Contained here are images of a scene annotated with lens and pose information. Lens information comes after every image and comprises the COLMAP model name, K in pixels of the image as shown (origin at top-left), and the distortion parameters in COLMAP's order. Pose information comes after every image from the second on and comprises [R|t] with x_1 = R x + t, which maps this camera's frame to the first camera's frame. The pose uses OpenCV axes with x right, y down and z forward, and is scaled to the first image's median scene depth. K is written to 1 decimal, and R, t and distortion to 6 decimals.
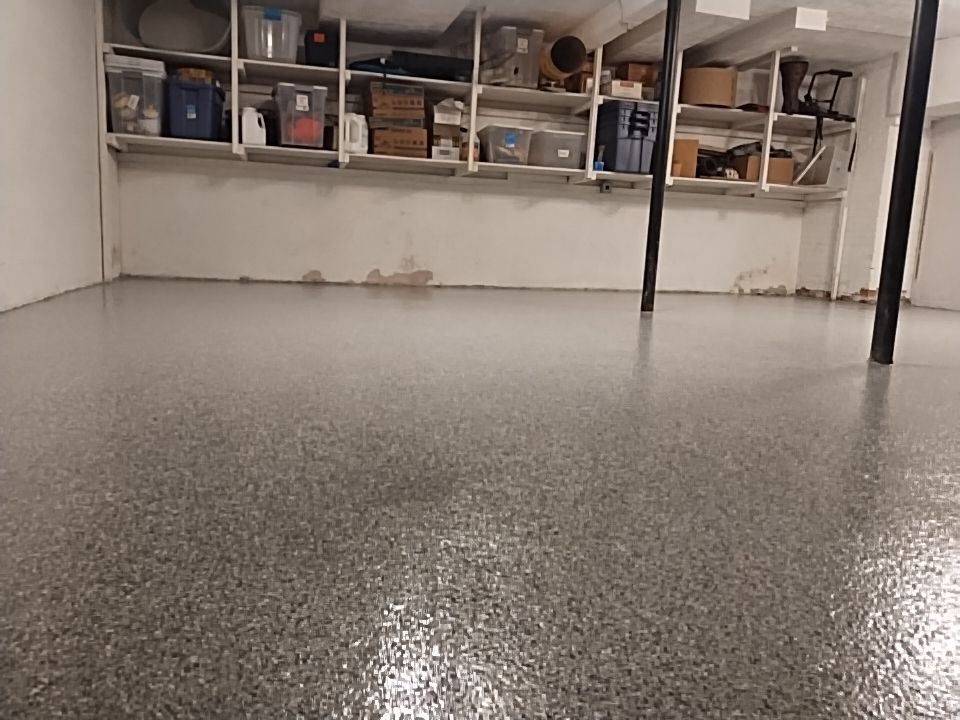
lens RADIAL K [[710.5, 0, 480.0], [0, 710.5, 360.0], [0, 0, 1]] dist [0.062911, -0.108651]
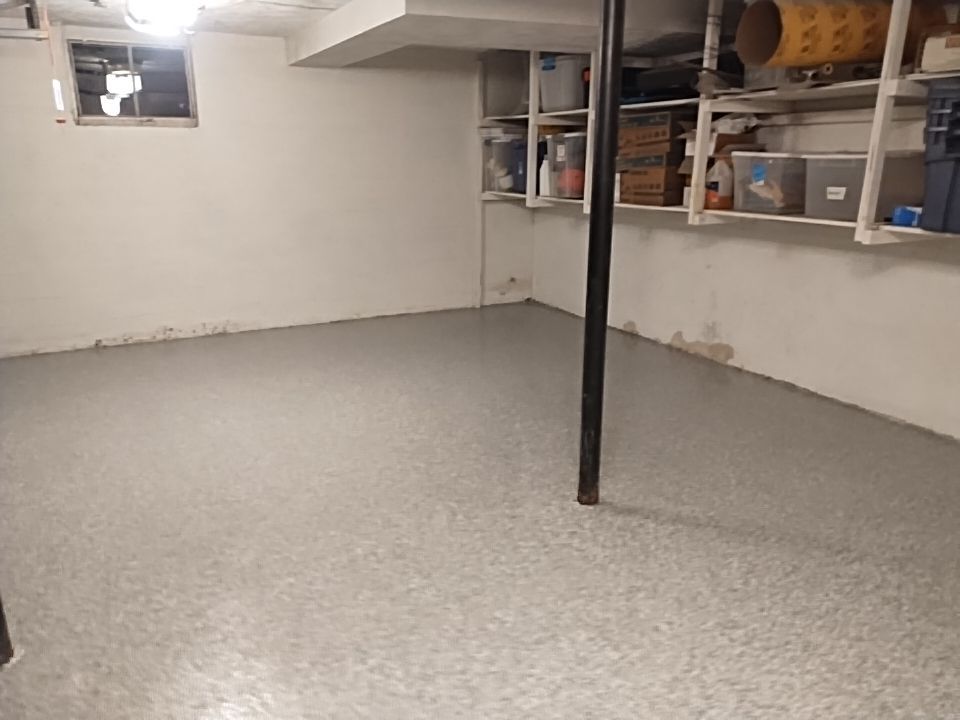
lens RADIAL K [[702.2, 0, 478.3], [0, 702.2, 350.4], [0, 0, 1]] dist [-0.000817, -0.005028]
pose [[0.218235, 0.214444, -0.952044, 0.609040], [-0.145058, 0.971849, 0.185654, -0.237569], [0.965055, 0.097586, 0.243198, 0.630259]]
